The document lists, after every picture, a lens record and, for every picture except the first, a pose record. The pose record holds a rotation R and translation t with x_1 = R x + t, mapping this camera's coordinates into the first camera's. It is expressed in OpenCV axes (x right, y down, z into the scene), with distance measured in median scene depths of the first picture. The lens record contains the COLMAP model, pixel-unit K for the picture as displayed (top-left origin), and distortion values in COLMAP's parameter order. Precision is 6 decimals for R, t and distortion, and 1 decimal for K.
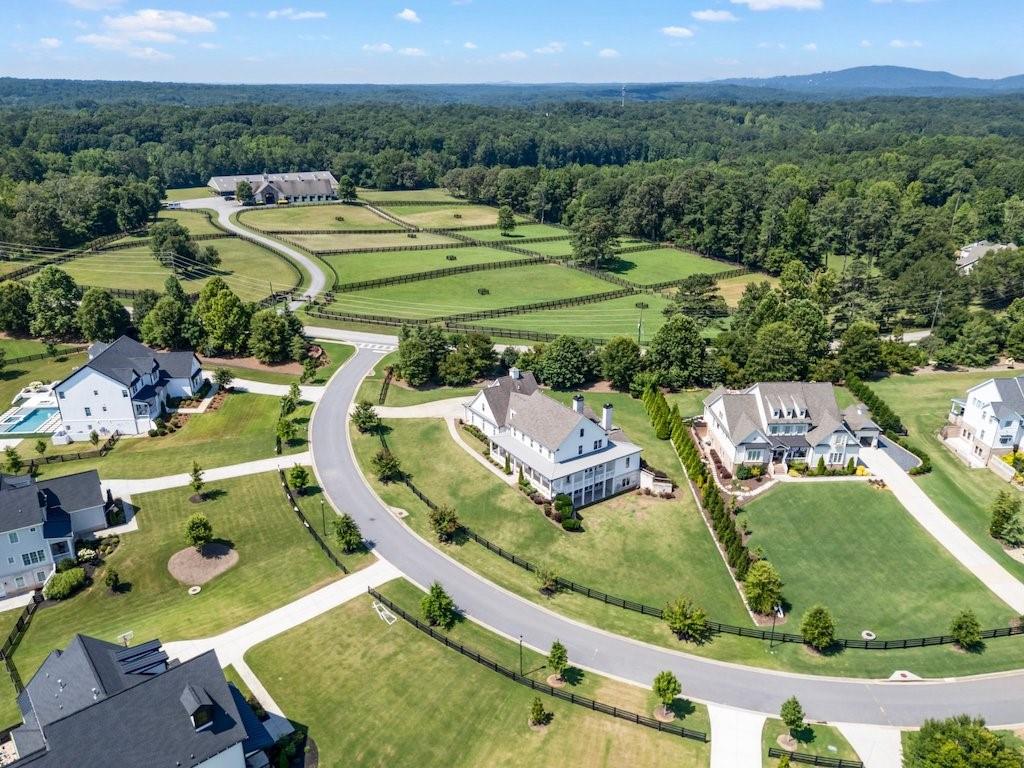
lens RADIAL K [[749.5, 0, 512.0], [0, 749.5, 384.0], [0, 0, 1]] dist [0.104286, -0.121085]
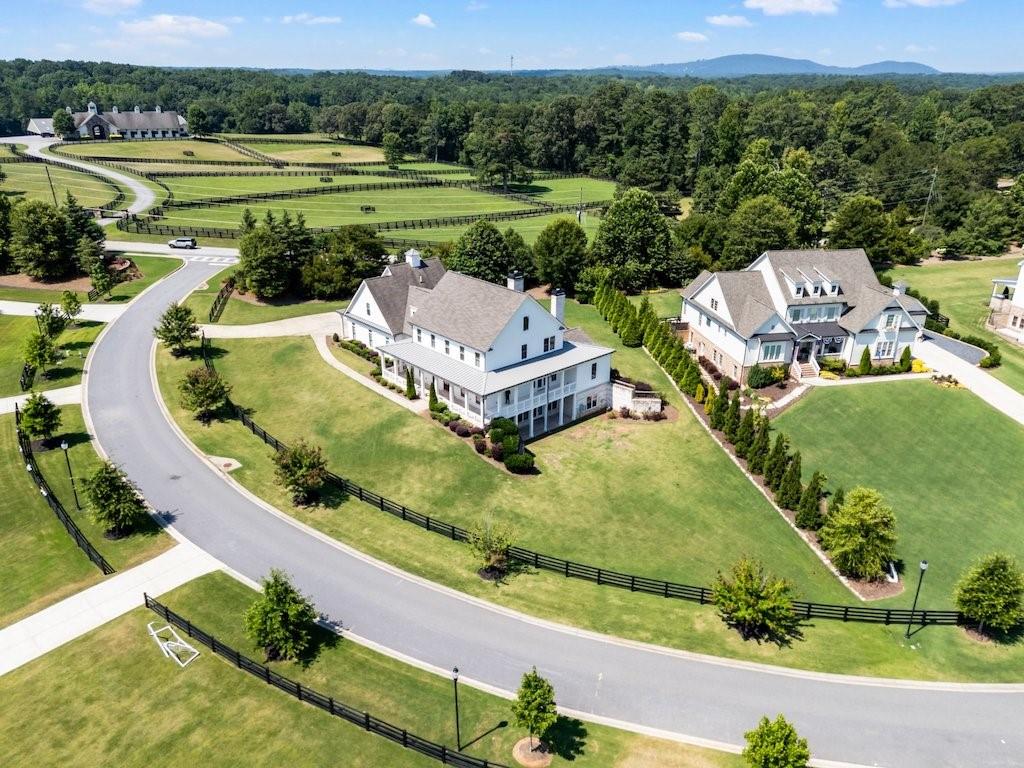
lens RADIAL K [[749.5, 0, 512.0], [0, 749.5, 384.0], [0, 0, 1]] dist [0.104286, -0.121085]
pose [[0.989994, -0.051784, 0.131267, -0.003954], [0.050214, 0.998622, 0.015247, 0.102966], [-0.131876, -0.008503, 0.991230, 0.360892]]
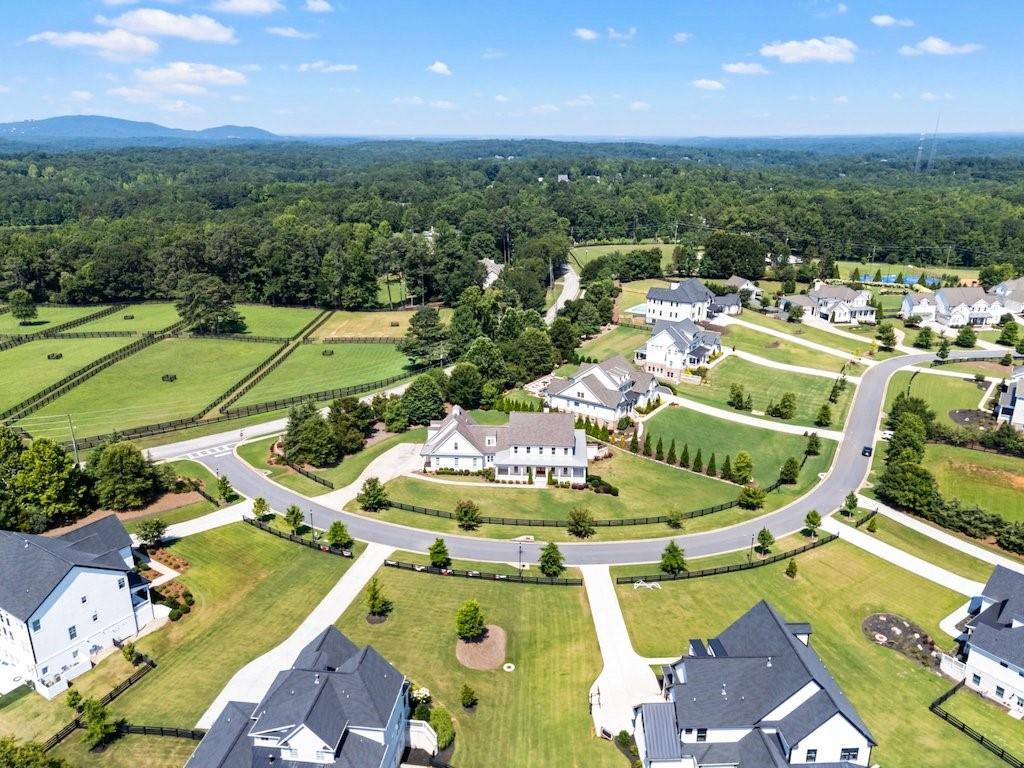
lens RADIAL K [[749.5, 0, 512.0], [0, 749.5, 384.0], [0, 0, 1]] dist [0.104286, -0.121085]
pose [[0.607341, -0.252381, 0.753287, -0.877335], [0.293517, 0.952392, 0.082440, -0.135399], [-0.738231, 0.171034, 0.652505, 0.228629]]
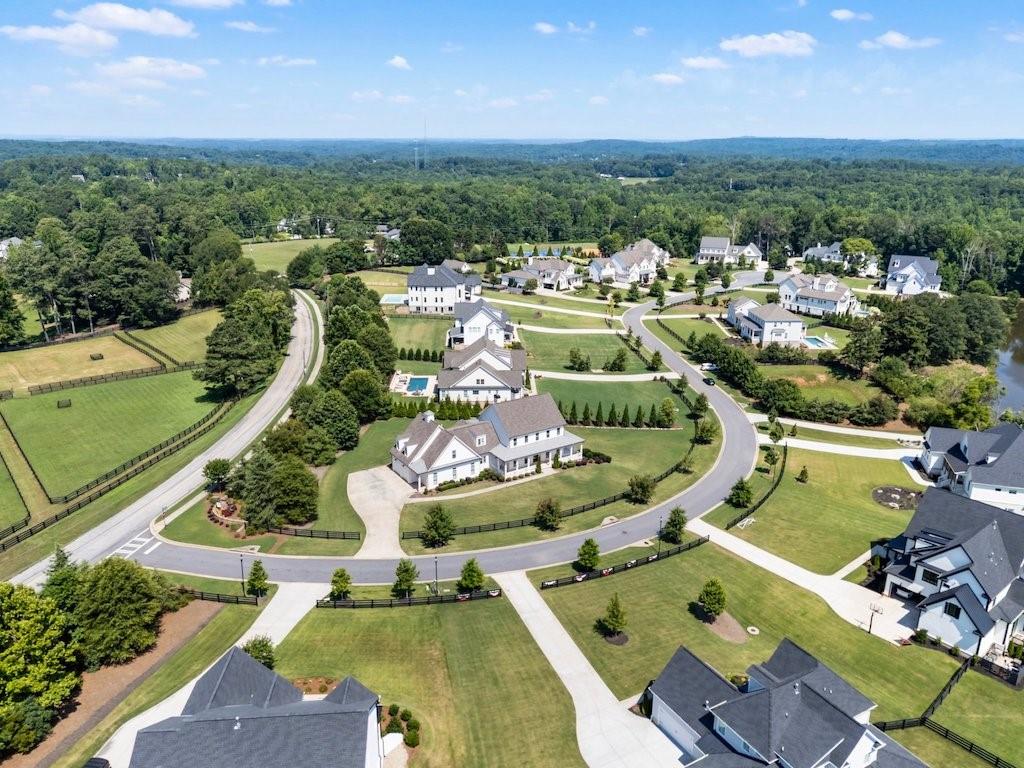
lens RADIAL K [[749.5, 0, 512.0], [0, 749.5, 384.0], [0, 0, 1]] dist [0.104286, -0.121085]
pose [[0.008083, -0.312564, 0.949862, -1.022569], [0.364189, 0.885575, 0.288310, -0.331416], [-0.931290, 0.343599, 0.120991, 0.866568]]
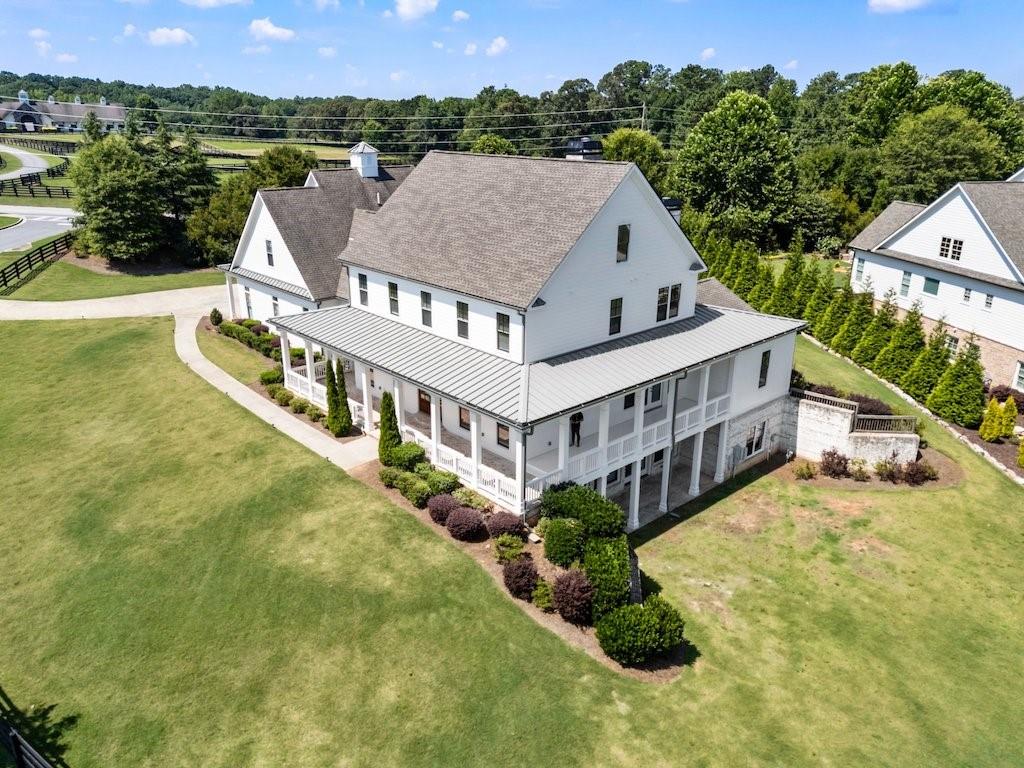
lens RADIAL K [[753.3, 0, 512.0], [0, 753.3, 384.0], [0, 0, 1]] dist [0.041091, -0.008467]
pose [[0.988437, -0.049735, 0.143242, 0.017250], [0.054807, 0.997994, -0.031682, 0.114865], [-0.141379, 0.039167, 0.989180, 0.732837]]
